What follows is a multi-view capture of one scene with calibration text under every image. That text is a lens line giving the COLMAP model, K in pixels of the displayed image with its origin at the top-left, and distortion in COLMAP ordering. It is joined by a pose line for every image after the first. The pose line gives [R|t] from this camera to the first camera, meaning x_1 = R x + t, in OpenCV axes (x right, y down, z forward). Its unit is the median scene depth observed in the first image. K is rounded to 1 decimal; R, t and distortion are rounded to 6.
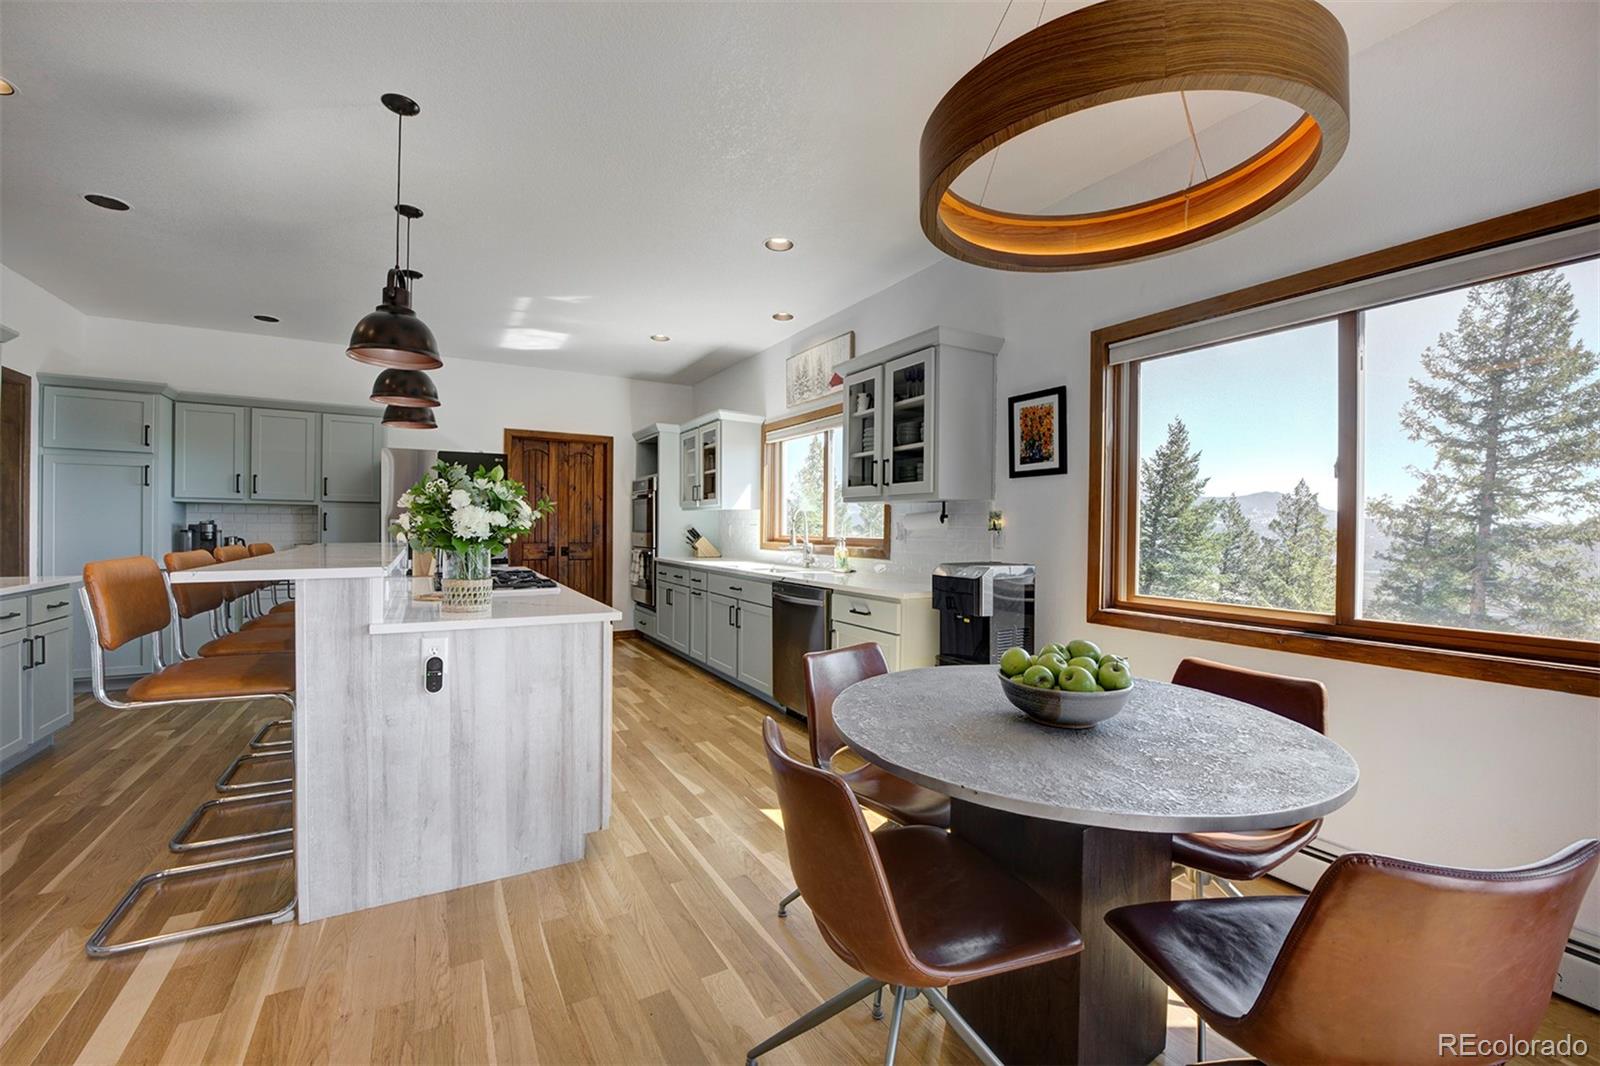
lens RADIAL K [[643.4, 0, 793.9], [0, 643.4, 529.7], [0, 0, 1]] dist [-0.020707, -0.000083]
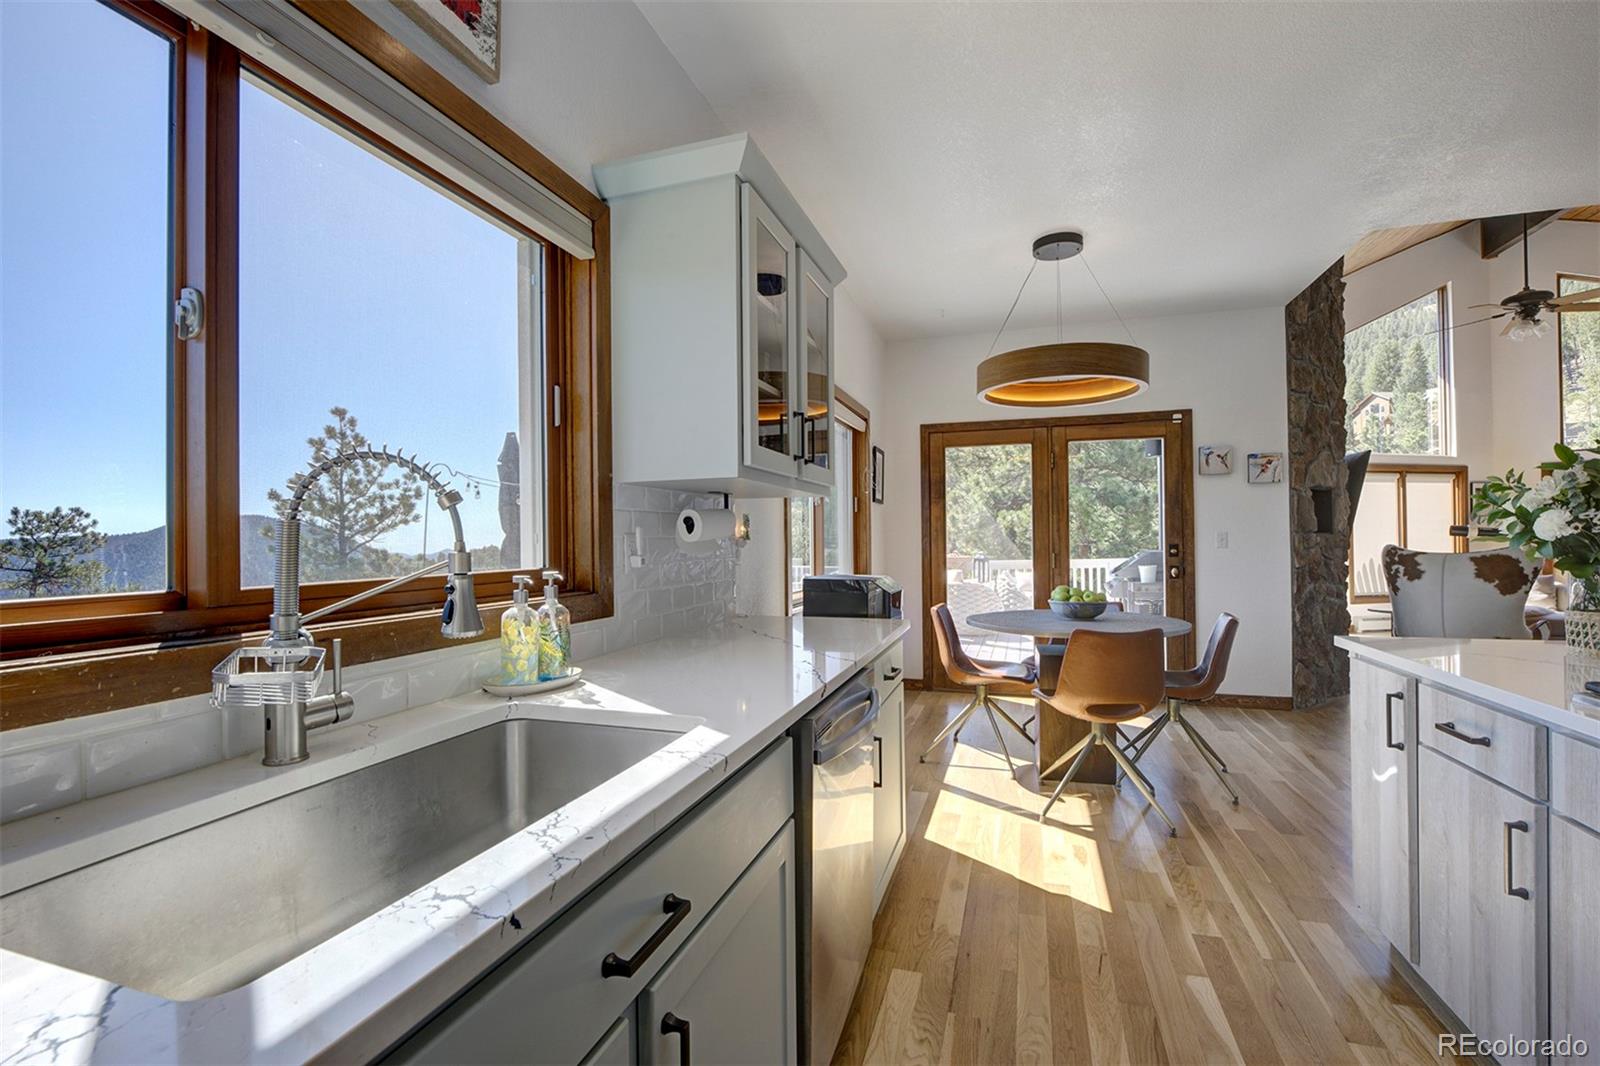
lens RADIAL K [[704.1, 0, 791.0], [0, 704.1, 534.4], [0, 0, 1]] dist [-0.015132, 0.000683]
pose [[-0.666291, 0.001436, 0.745691, -0.273479], [0.005135, 0.999983, 0.002662, -0.006004], [-0.745674, 0.005603, -0.666287, 1.234282]]
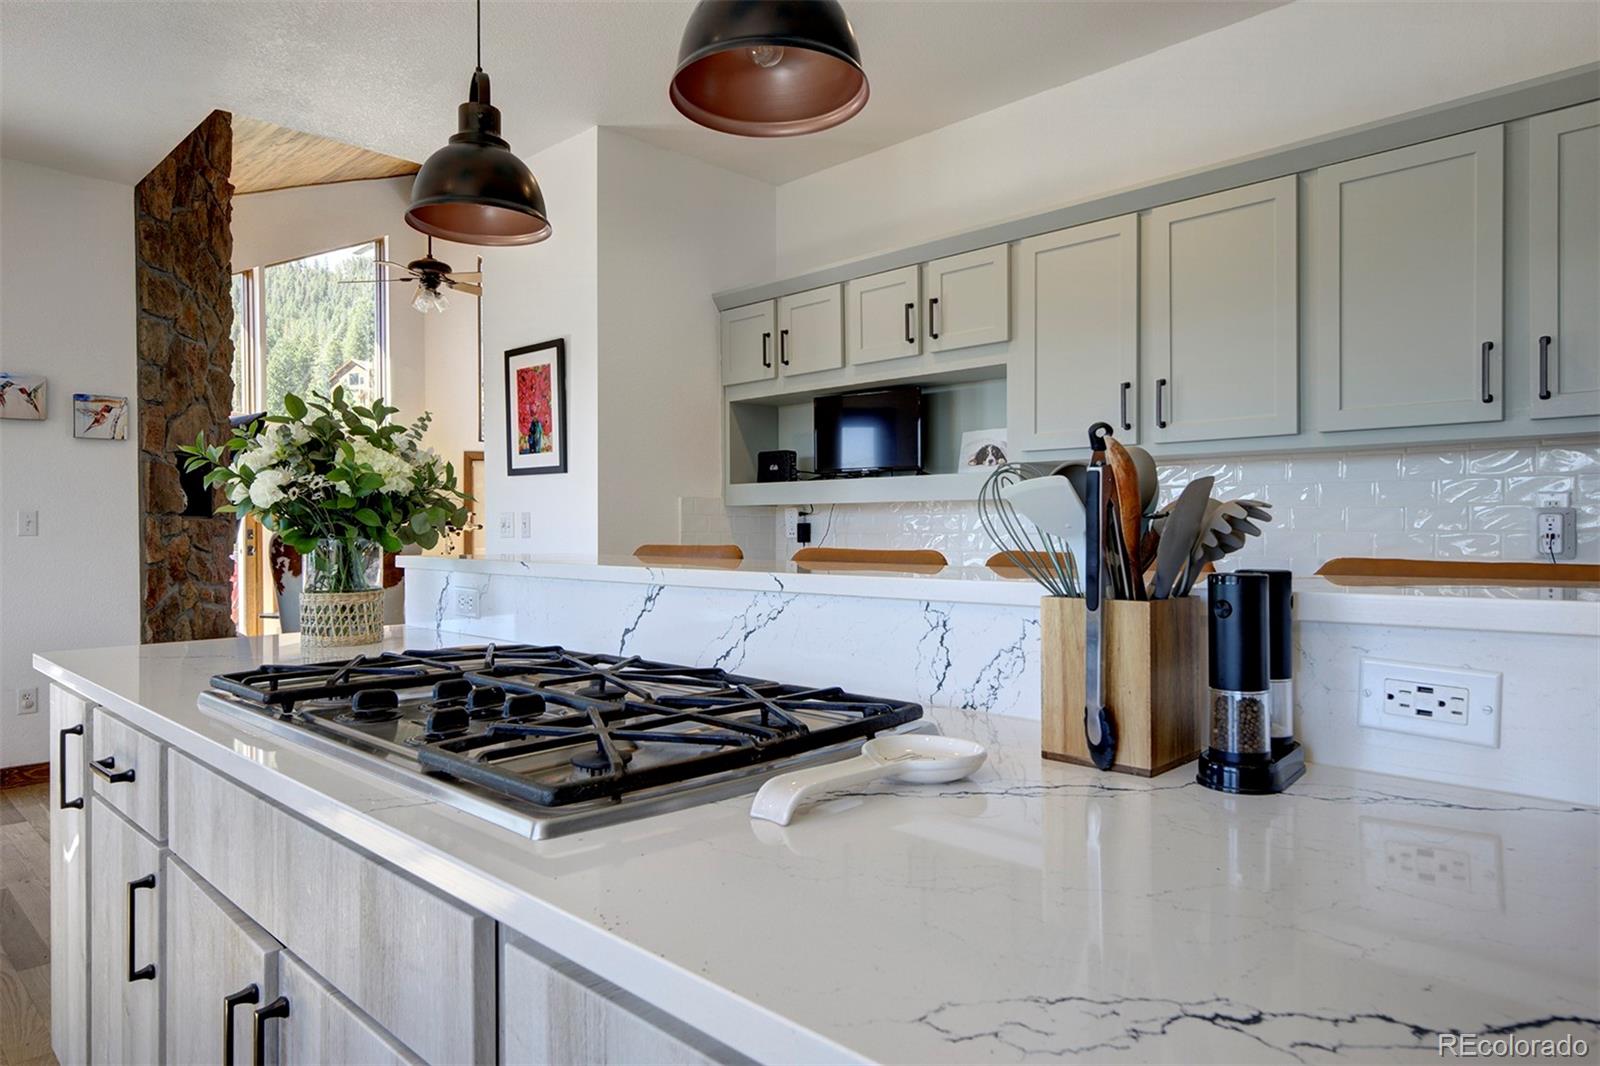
lens RADIAL K [[982.8, 0, 802.0], [0, 982.8, 534.5], [0, 0, 1]] dist [0.010390, 0.001231]
pose [[-0.961156, -0.004456, -0.275969, -0.385385], [-0.006895, 0.999945, 0.007867, 0.008275], [0.275919, 0.009465, -0.961134, 1.155351]]
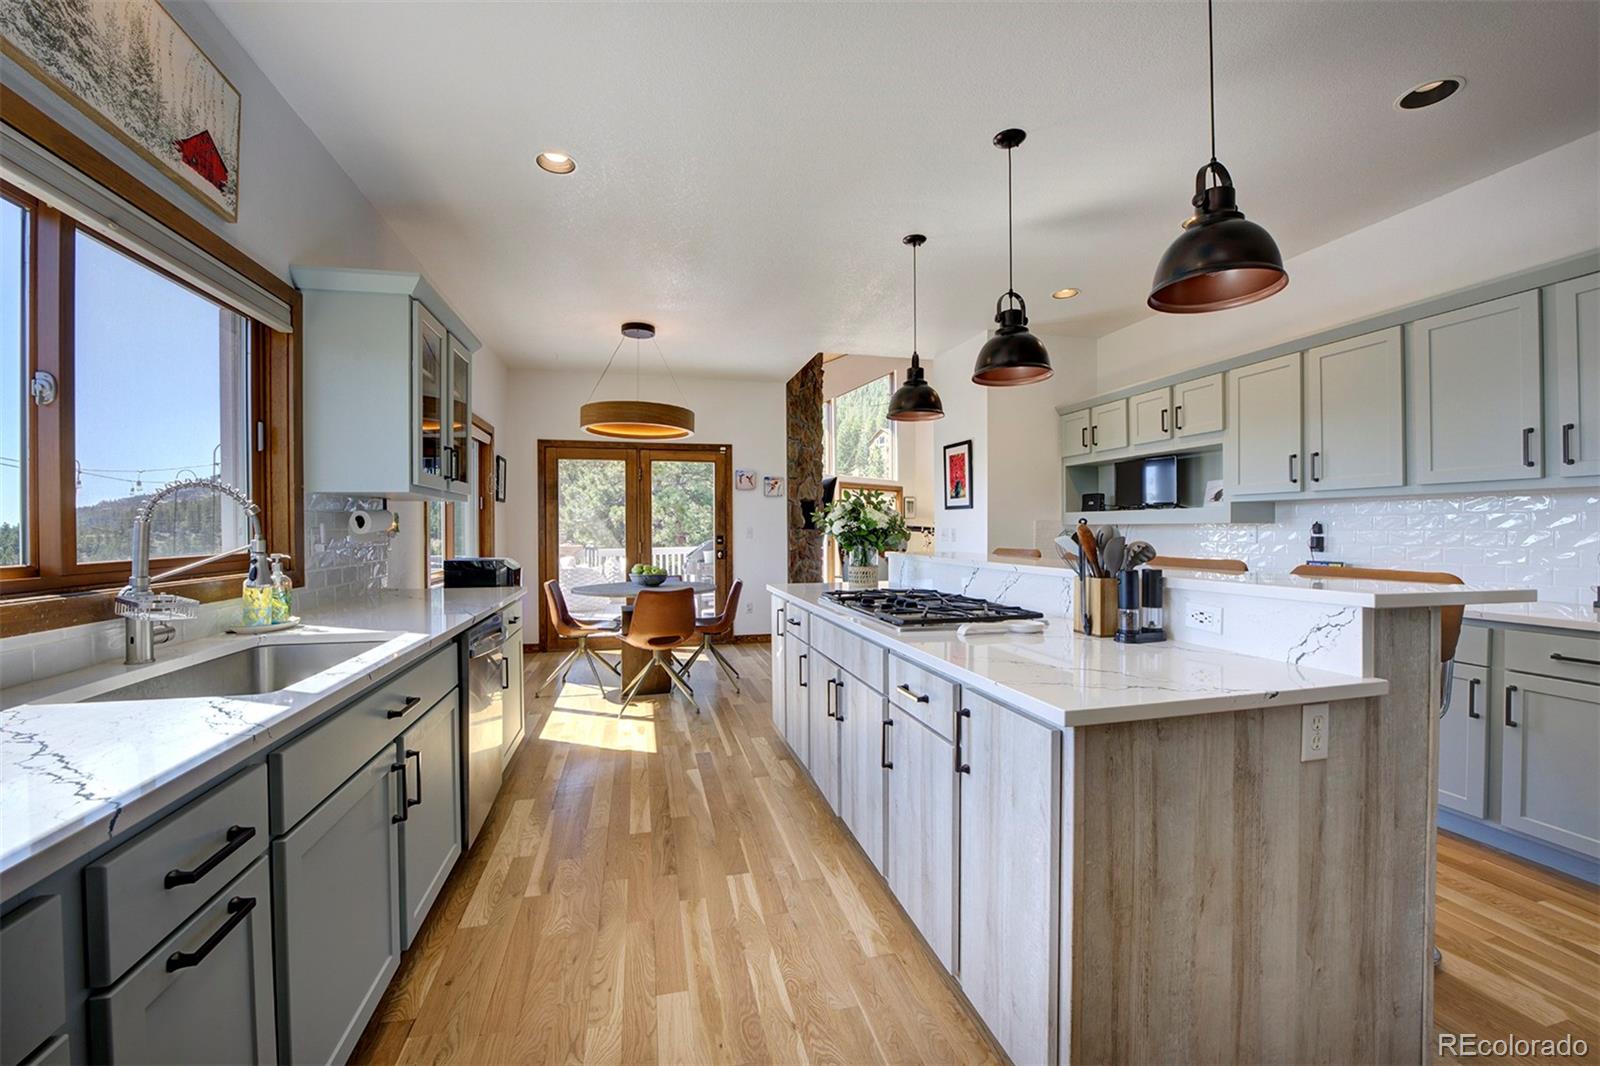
lens RADIAL K [[643.4, 0, 797.0], [0, 643.4, 533.8], [0, 0, 1]] dist [-0.020707, -0.000083]
pose [[-0.961365, -0.009085, 0.275125, -0.448780], [-0.005534, 0.999891, 0.013681, -0.011209], [-0.275220, 0.011630, -0.961311, 1.450228]]
